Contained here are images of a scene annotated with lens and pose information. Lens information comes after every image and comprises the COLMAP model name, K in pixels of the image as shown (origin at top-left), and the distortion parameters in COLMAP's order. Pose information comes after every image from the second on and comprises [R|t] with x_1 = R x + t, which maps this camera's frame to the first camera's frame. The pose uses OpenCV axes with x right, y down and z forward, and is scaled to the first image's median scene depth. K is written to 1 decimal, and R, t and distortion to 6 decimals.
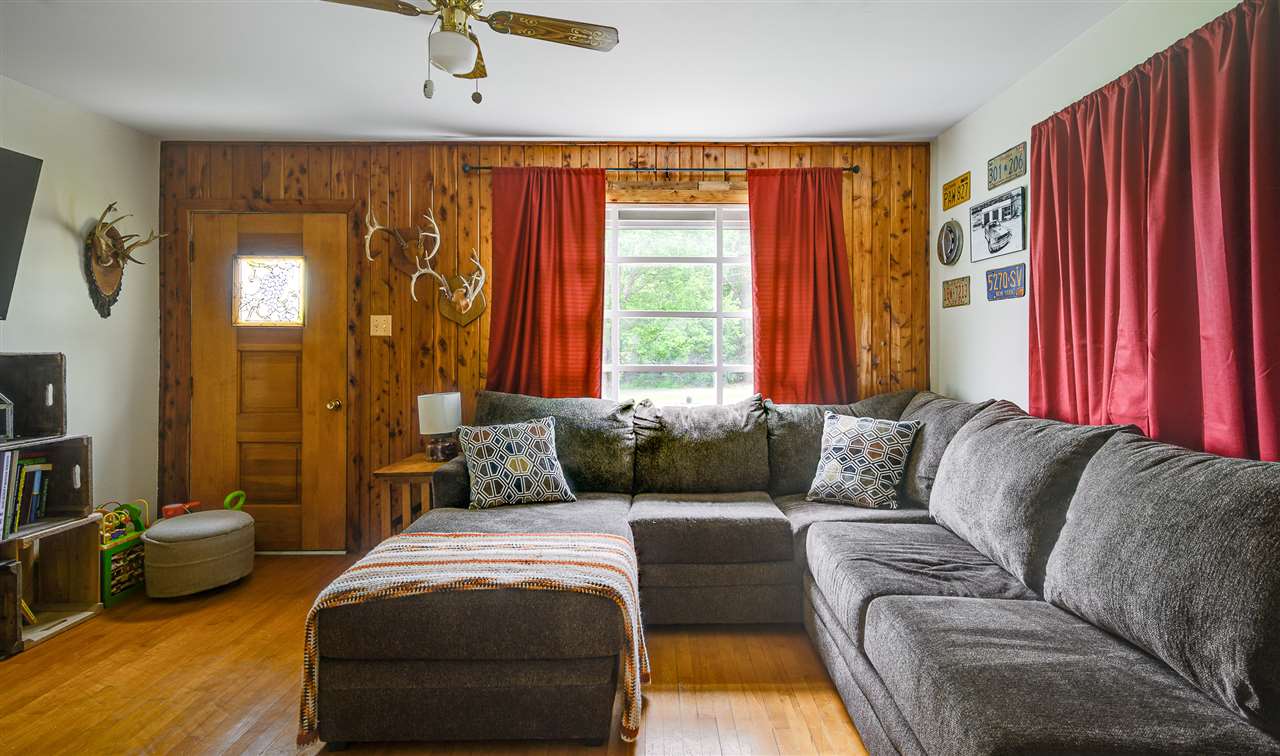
lens RADIAL K [[581.3, 0, 641.3], [0, 581.3, 338.8], [0, 0, 1]] dist [0.001769, 0.000033]
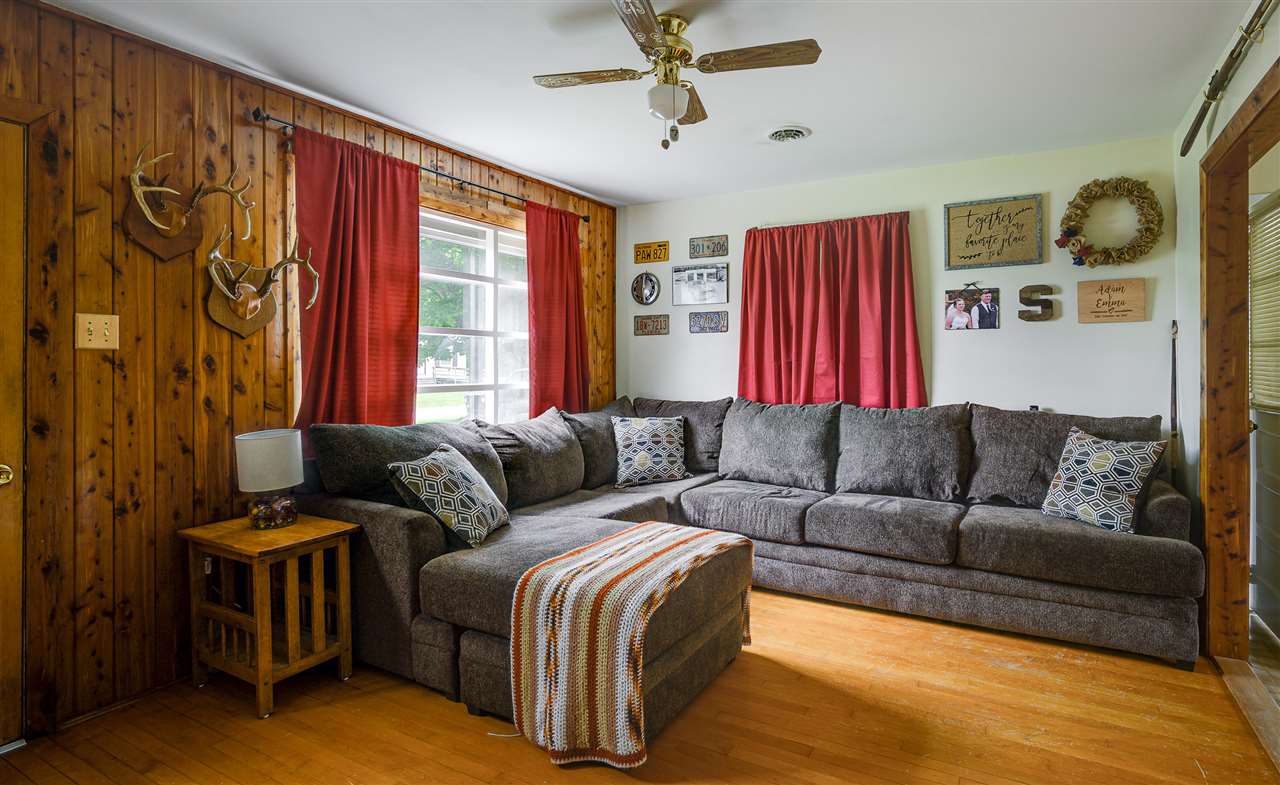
lens RADIAL K [[629.9, 0, 638.7], [0, 629.9, 361.2], [0, 0, 1]] dist [-0.000255, -0.000927]
pose [[0.554085, 0.001308, 0.832459, -0.679559], [-0.004288, 0.999990, 0.001283, 0.004333], [-0.832449, -0.004280, 0.554085, 0.183369]]
